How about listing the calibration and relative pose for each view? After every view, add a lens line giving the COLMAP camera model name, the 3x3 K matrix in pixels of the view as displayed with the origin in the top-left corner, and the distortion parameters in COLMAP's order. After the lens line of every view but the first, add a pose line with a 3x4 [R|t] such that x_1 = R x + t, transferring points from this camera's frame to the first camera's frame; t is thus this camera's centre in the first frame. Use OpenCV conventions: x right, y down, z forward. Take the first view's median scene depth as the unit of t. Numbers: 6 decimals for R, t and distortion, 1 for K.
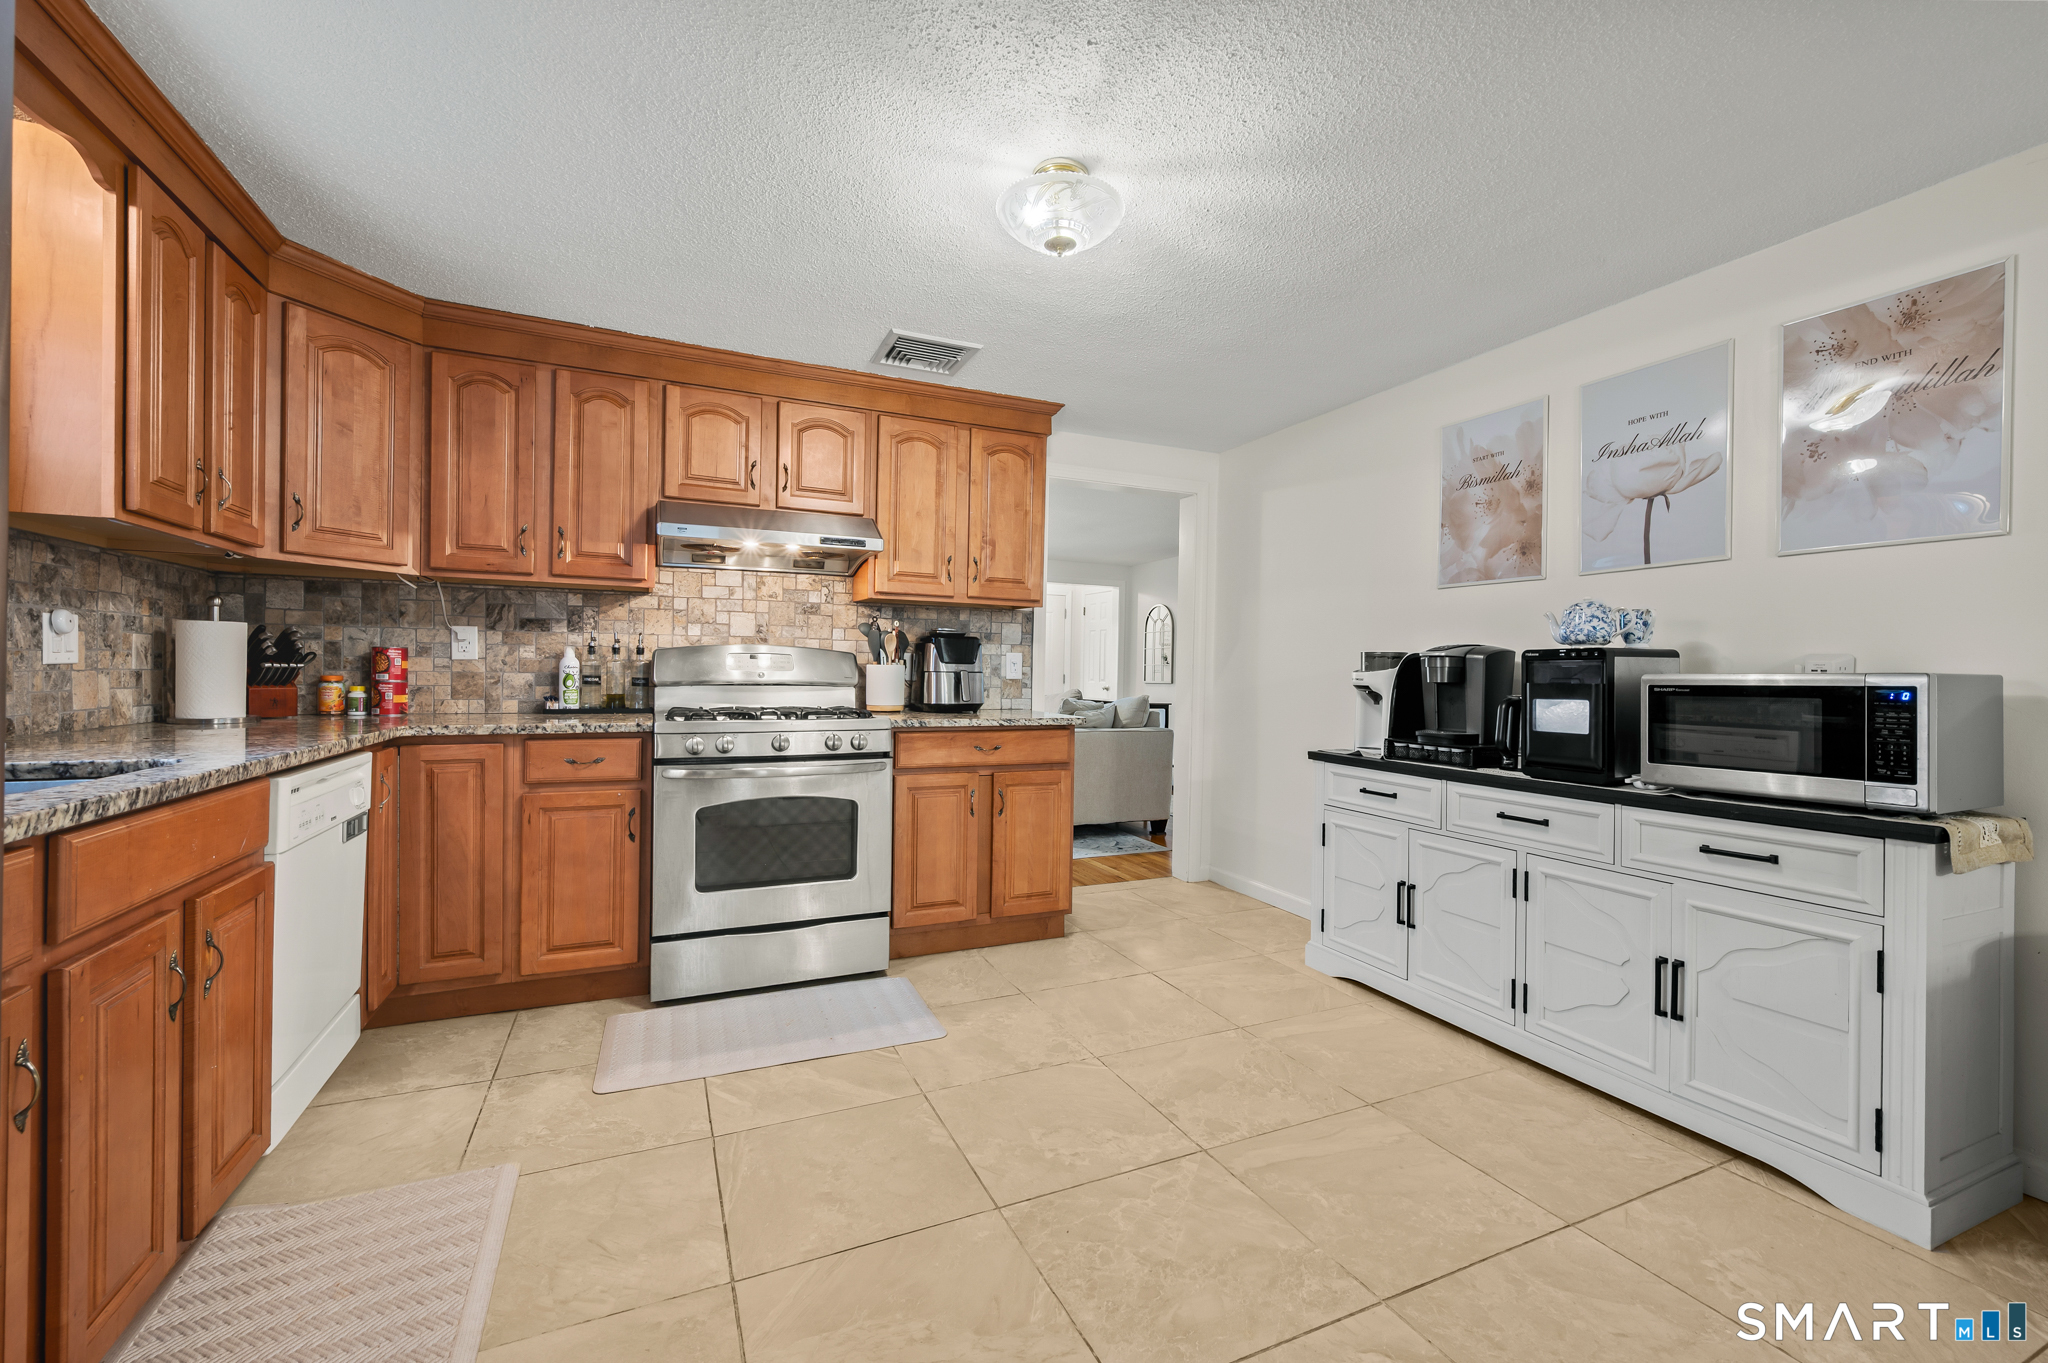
lens RADIAL K [[829.8, 0, 1030.5], [0, 829.8, 678.2], [0, 0, 1]] dist [-0.001764, -0.000426]
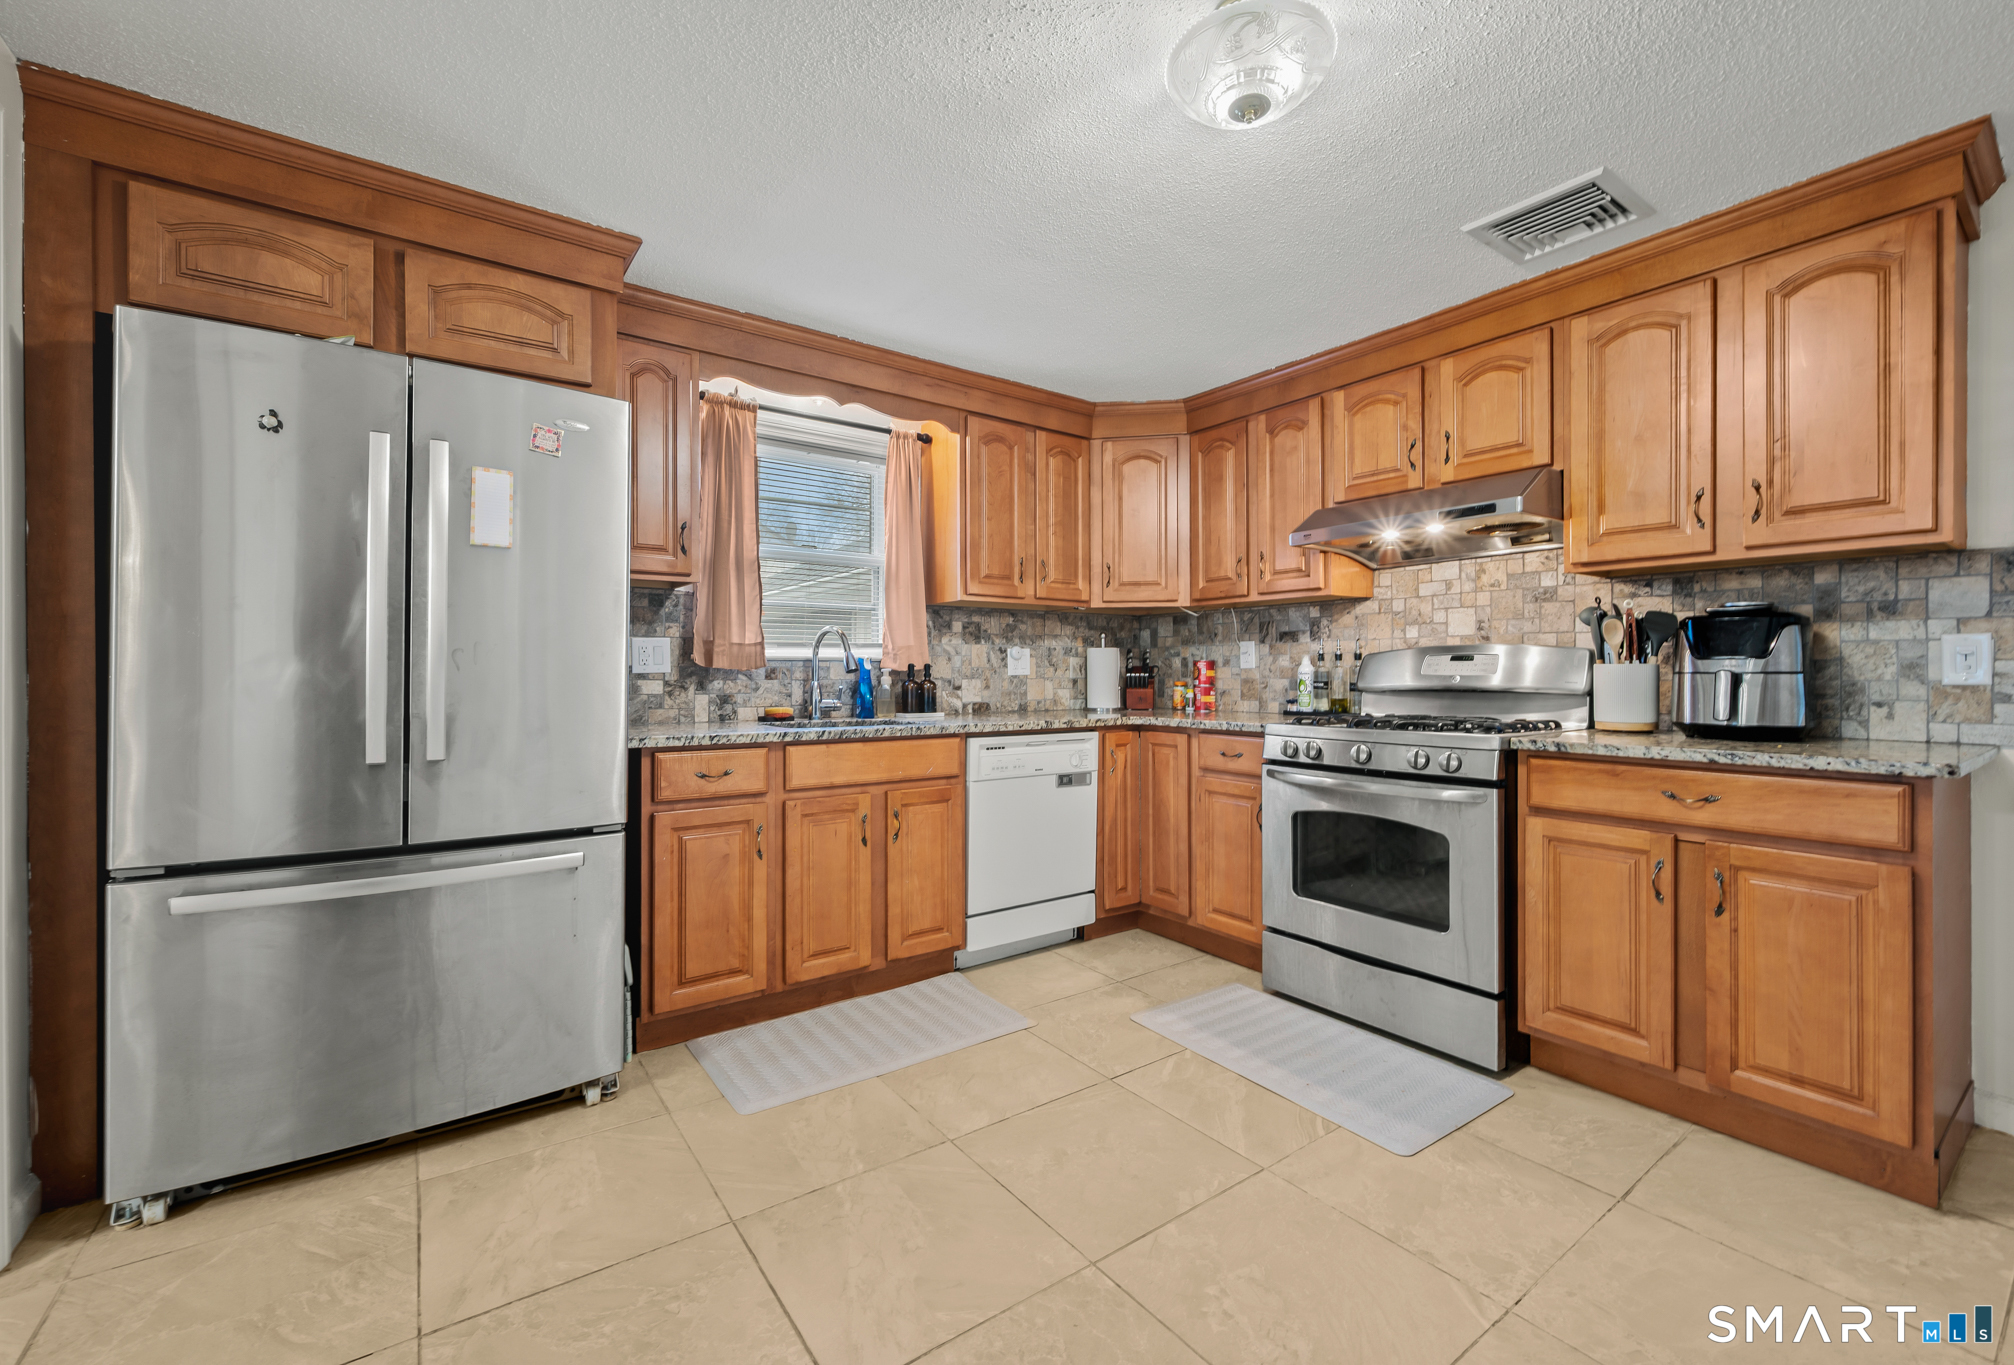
lens RADIAL K [[835.2, 0, 1007.0], [0, 835.2, 682.5], [0, 0, 1]] dist [-0.000519, 0.000257]
pose [[0.192077, -0.002551, -0.981376, 0.530157], [-0.003196, 0.999990, -0.003225, 0.004105], [0.981375, 0.003756, 0.192067, 0.459768]]
